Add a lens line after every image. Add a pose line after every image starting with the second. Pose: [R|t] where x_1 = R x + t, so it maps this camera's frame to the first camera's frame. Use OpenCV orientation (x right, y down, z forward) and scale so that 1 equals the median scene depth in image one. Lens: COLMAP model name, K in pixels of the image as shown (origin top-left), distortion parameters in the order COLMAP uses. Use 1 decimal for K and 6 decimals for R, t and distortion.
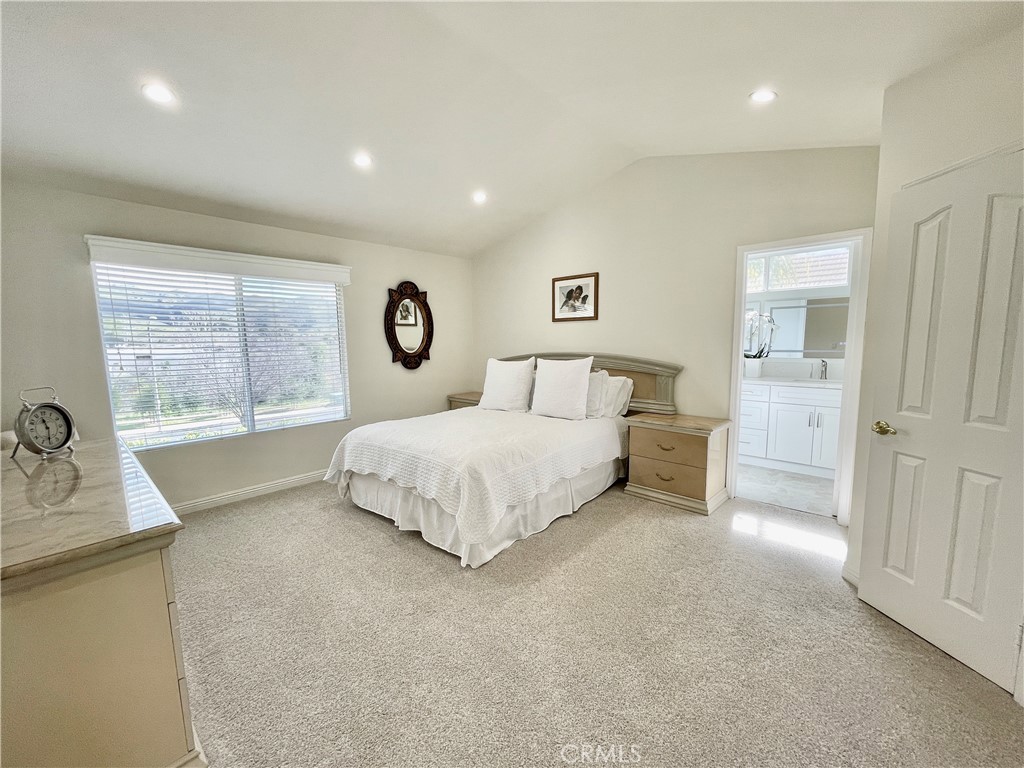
lens RADIAL K [[413.6, 0, 514.0], [0, 413.6, 385.9], [0, 0, 1]] dist [-0.001481, -0.000401]
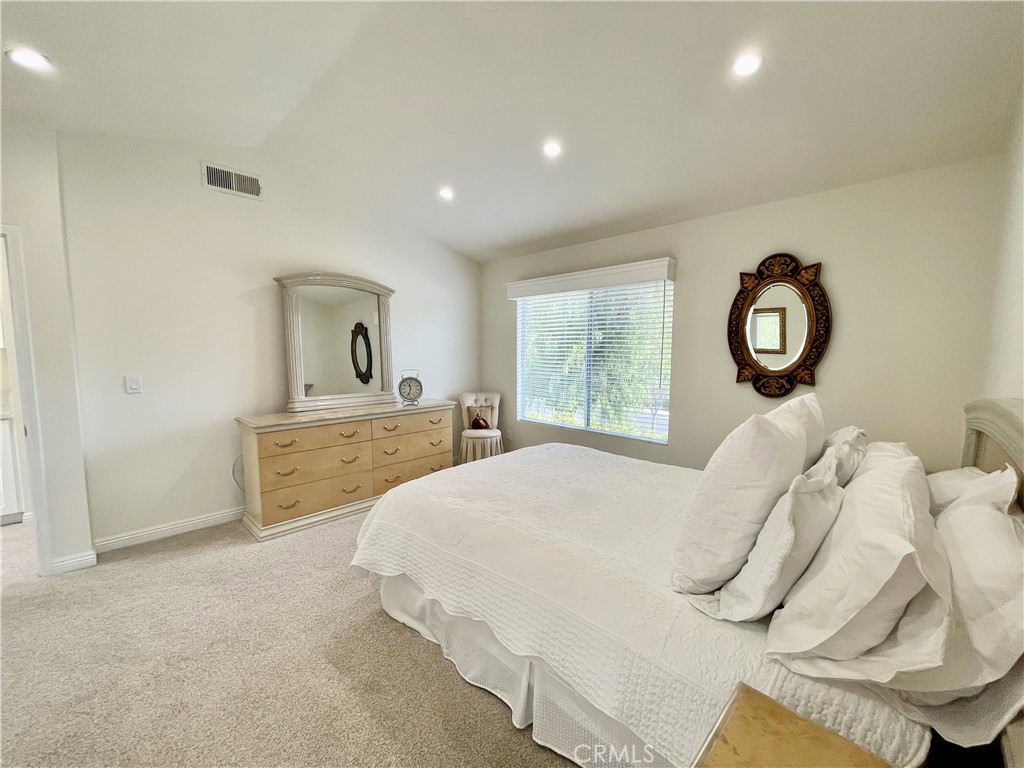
lens RADIAL K [[413.6, 0, 514.2], [0, 413.6, 384.1], [0, 0, 1]] dist [-0.001481, -0.000401]
pose [[-0.024919, 0.093710, -0.995288, 0.376476], [-0.123259, 0.987712, 0.096083, -0.073726], [0.992062, 0.125072, -0.013062, 0.643741]]
